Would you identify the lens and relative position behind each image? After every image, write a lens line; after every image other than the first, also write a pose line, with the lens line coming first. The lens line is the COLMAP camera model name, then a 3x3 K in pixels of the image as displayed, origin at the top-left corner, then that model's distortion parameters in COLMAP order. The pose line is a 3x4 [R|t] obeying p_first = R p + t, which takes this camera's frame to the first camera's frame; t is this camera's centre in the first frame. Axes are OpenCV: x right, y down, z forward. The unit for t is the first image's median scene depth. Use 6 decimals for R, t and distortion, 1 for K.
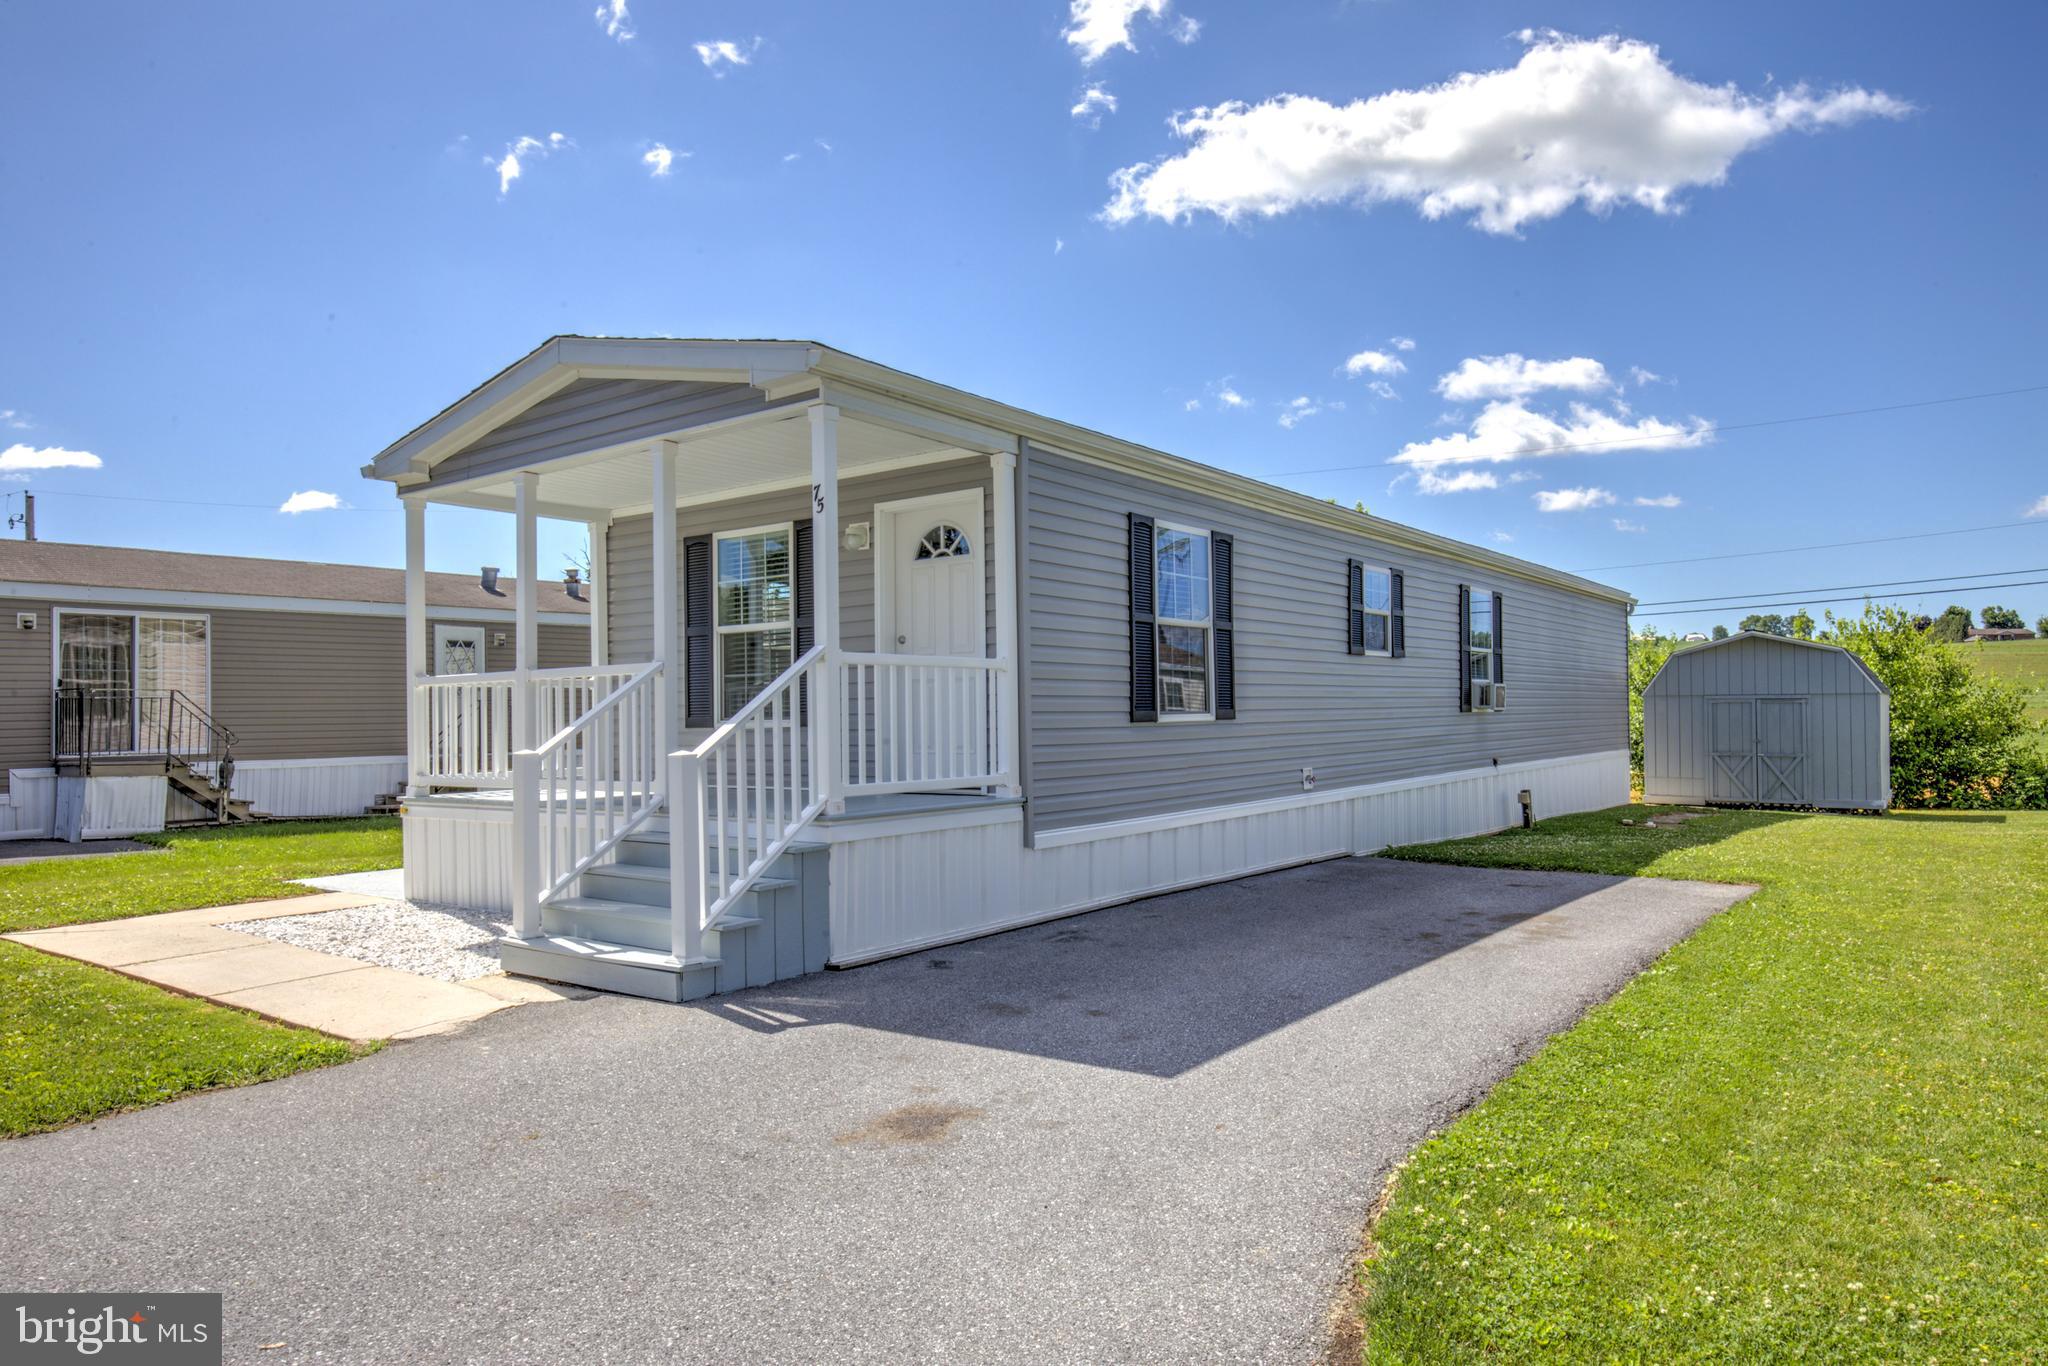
lens RADIAL K [[1292.8, 0, 1025.7], [0, 1292.8, 681.9], [0, 0, 1]] dist [0.020222, -0.025367]
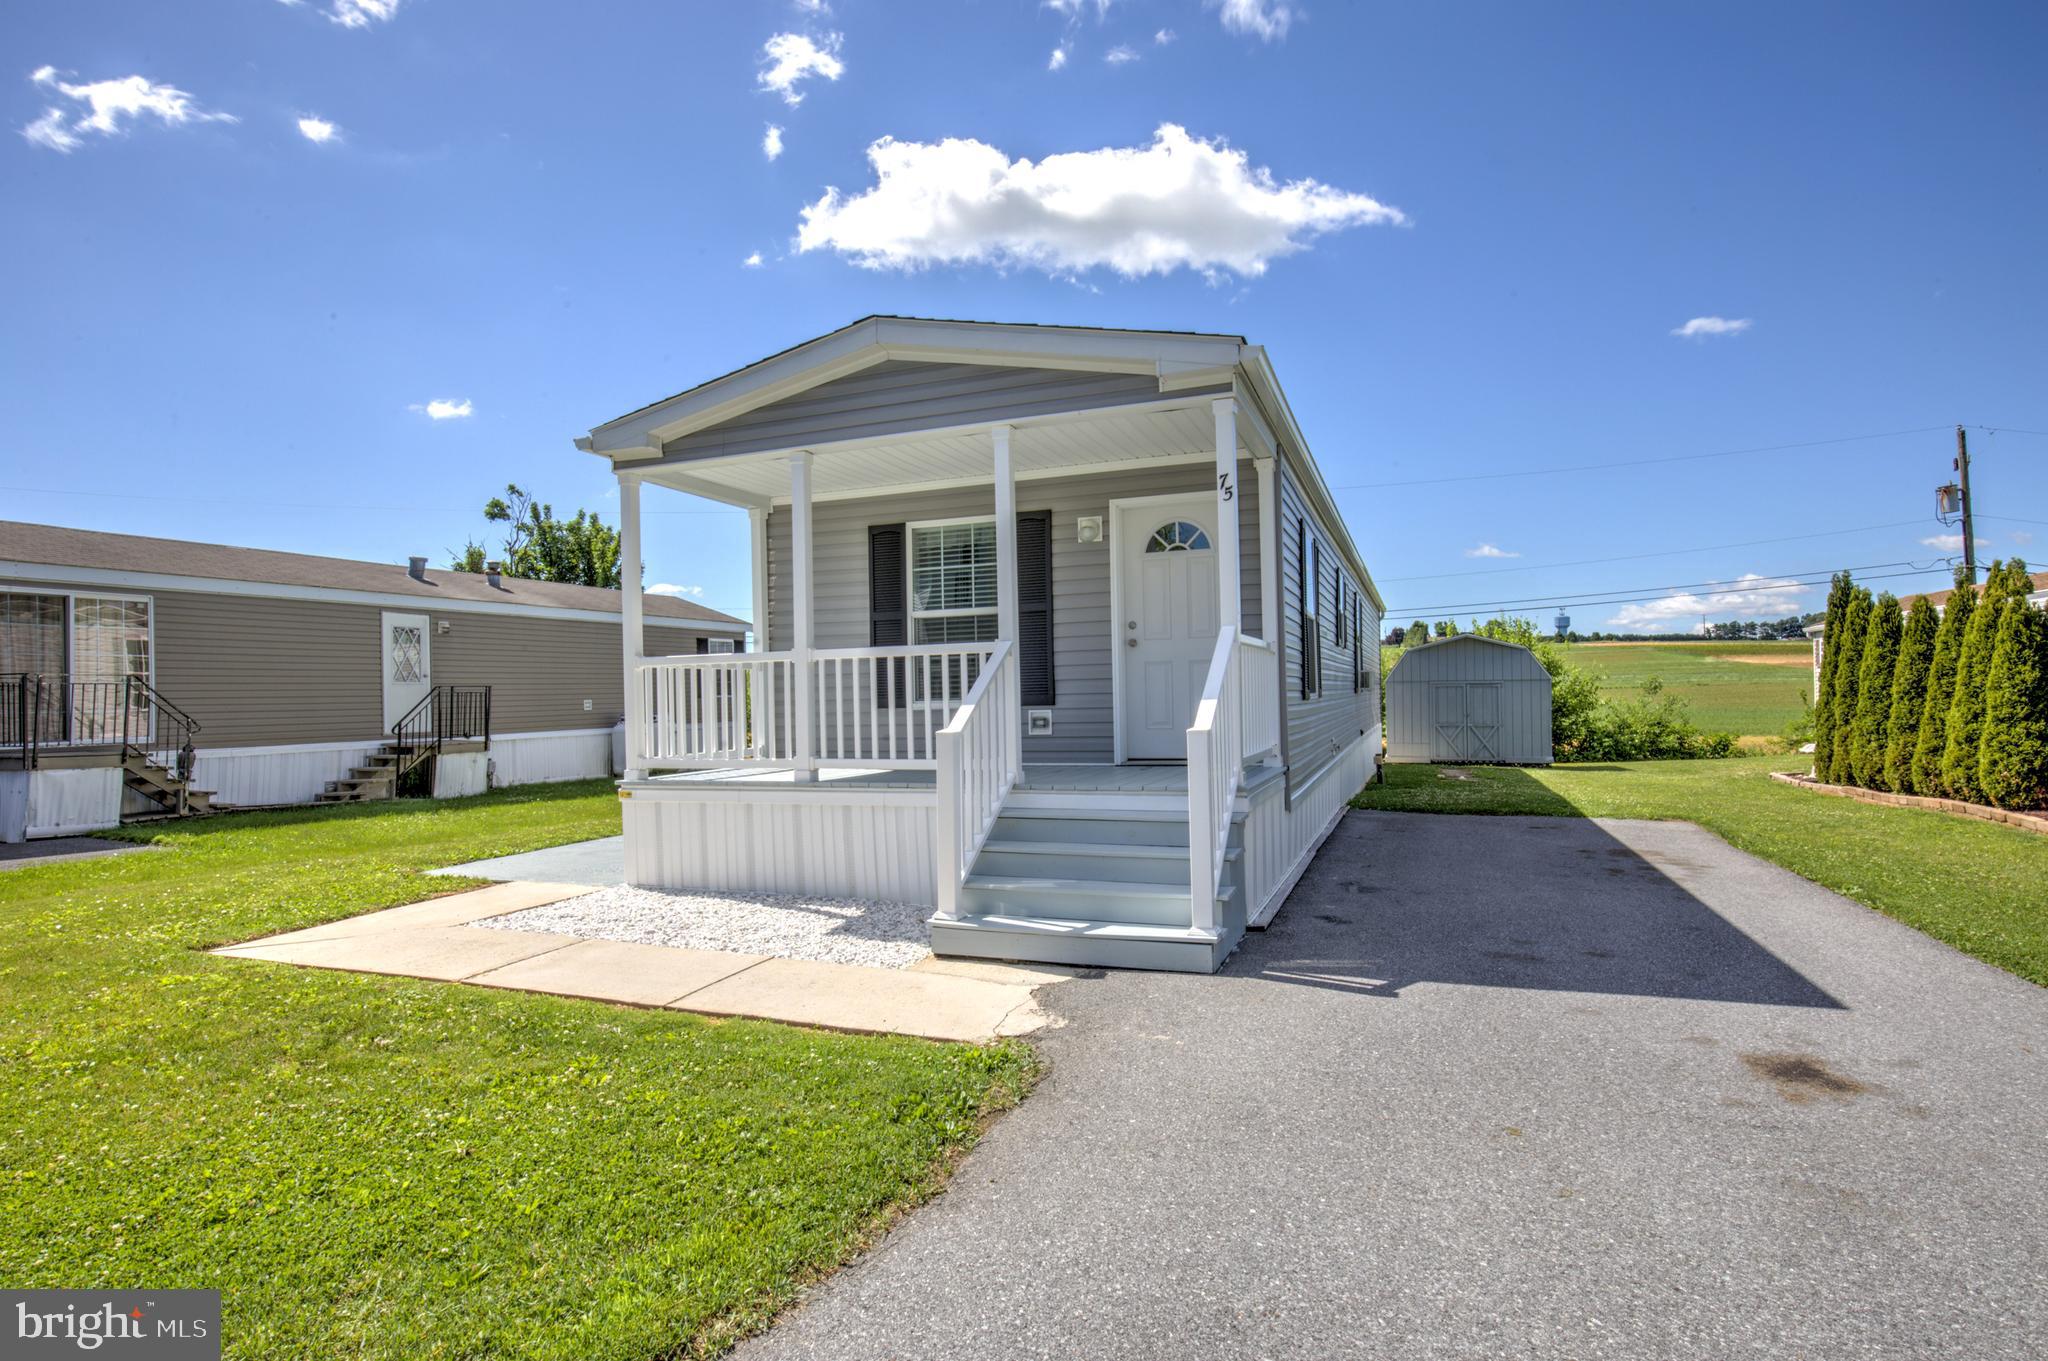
lens RADIAL K [[1053.6, 0, 1020.5], [0, 1053.6, 685.3], [0, 0, 1]] dist [-0.003721, -0.000137]
pose [[0.962197, -0.002138, 0.272348, -0.251379], [-0.000786, 0.999943, 0.010624, 0.005047], [-0.272355, -0.010436, 0.962140, 0.098259]]
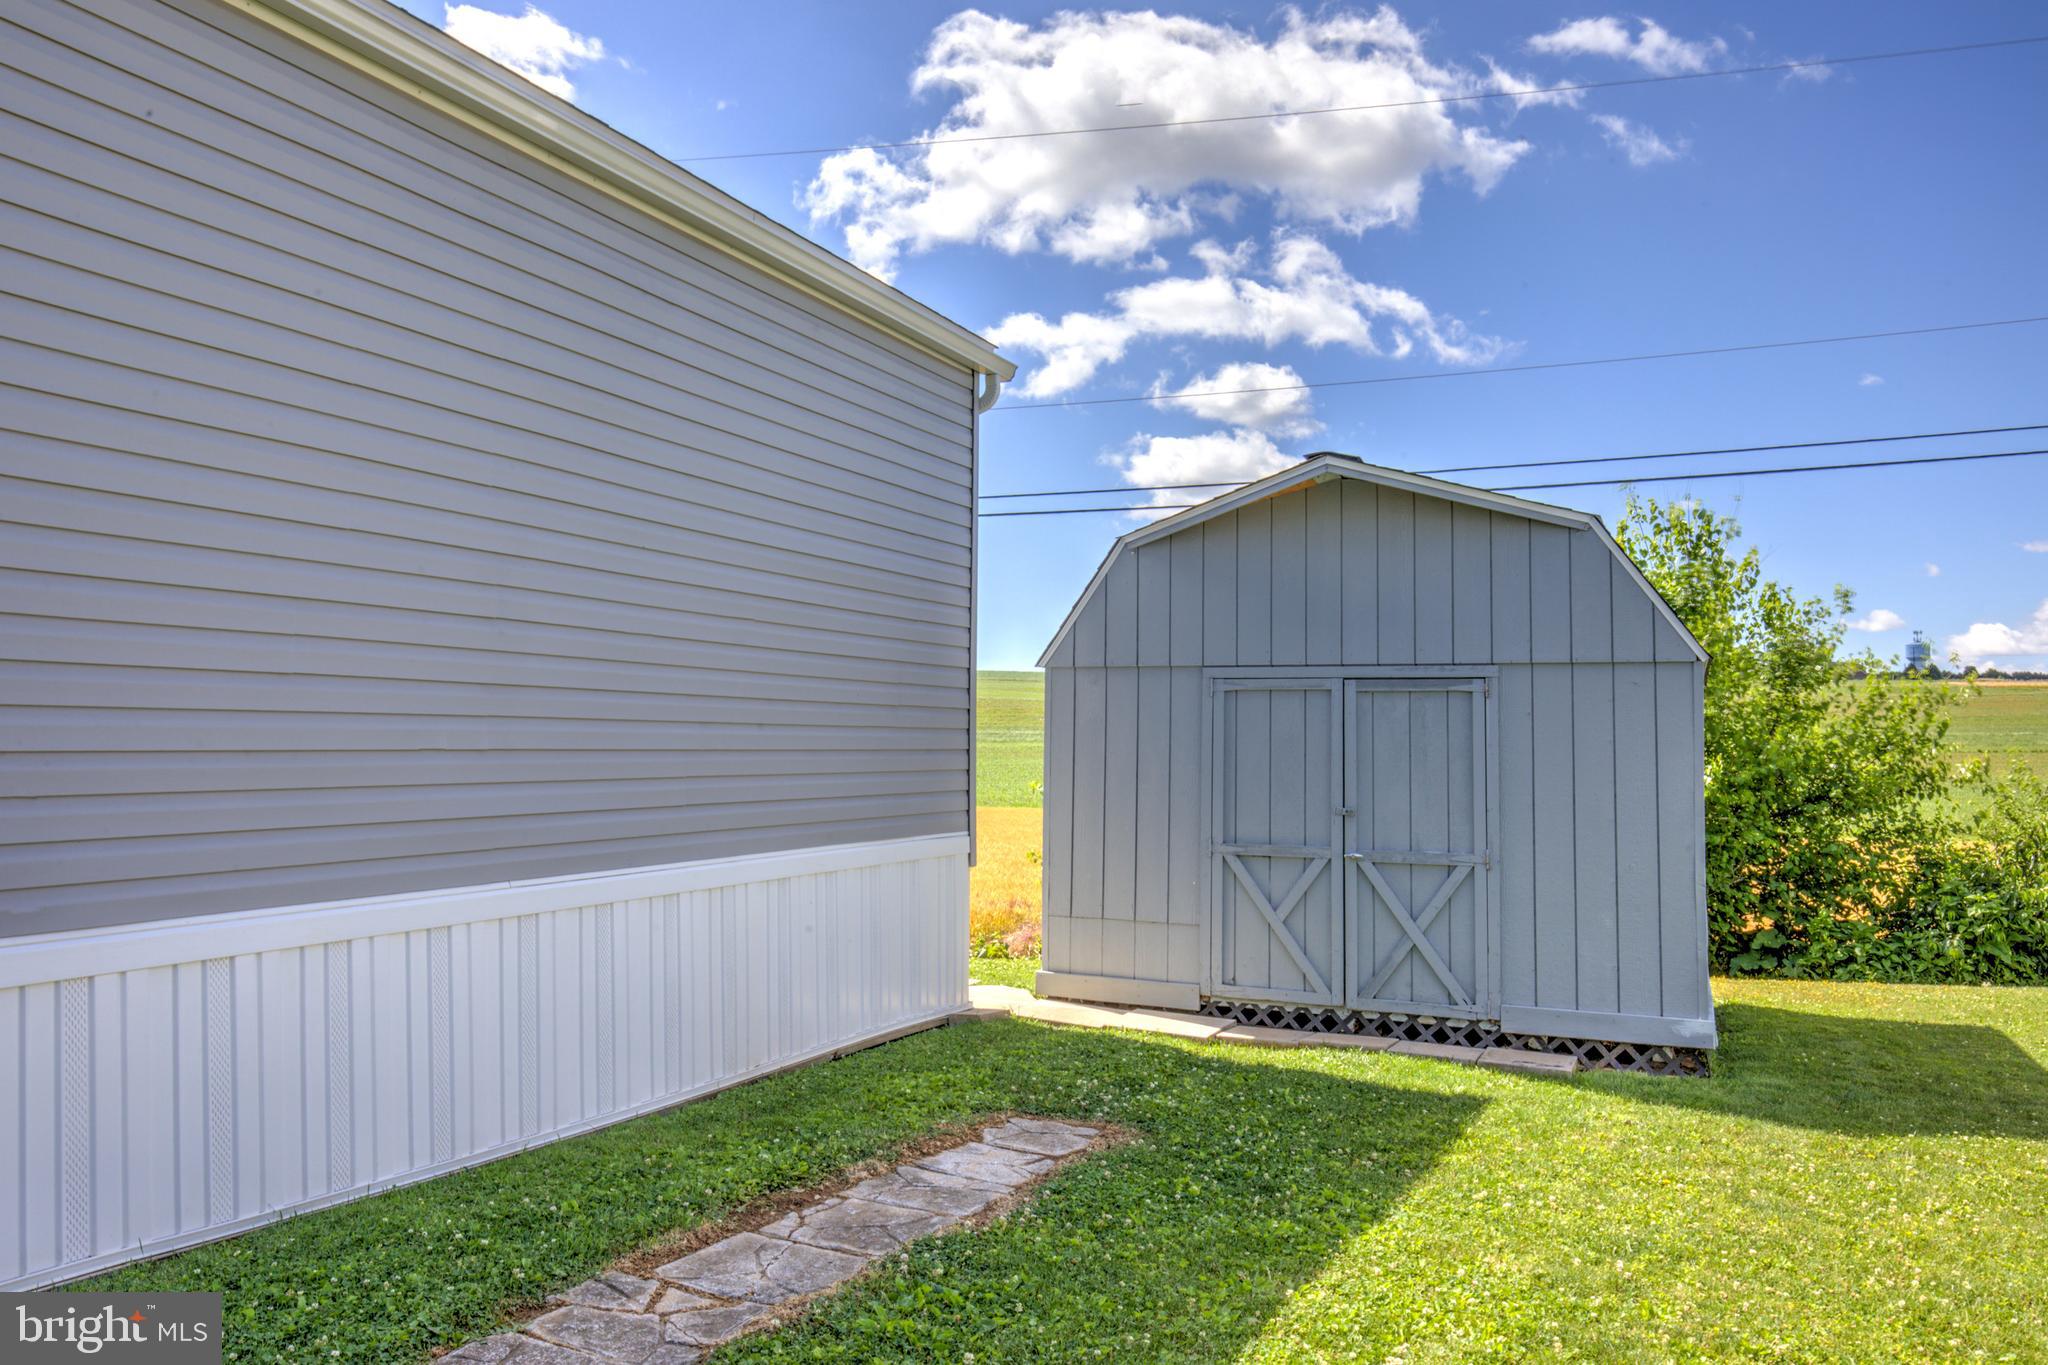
lens RADIAL K [[1478.5, 0, 1021.6], [0, 1478.5, 616.9], [0, 0, 1]] dist [0.004120, 0.000750]
pose [[0.978506, 0.035268, 0.203181, 0.565681], [-0.022893, 0.997755, -0.062934, 0.031380], [-0.204944, 0.056930, 0.977117, 0.909044]]
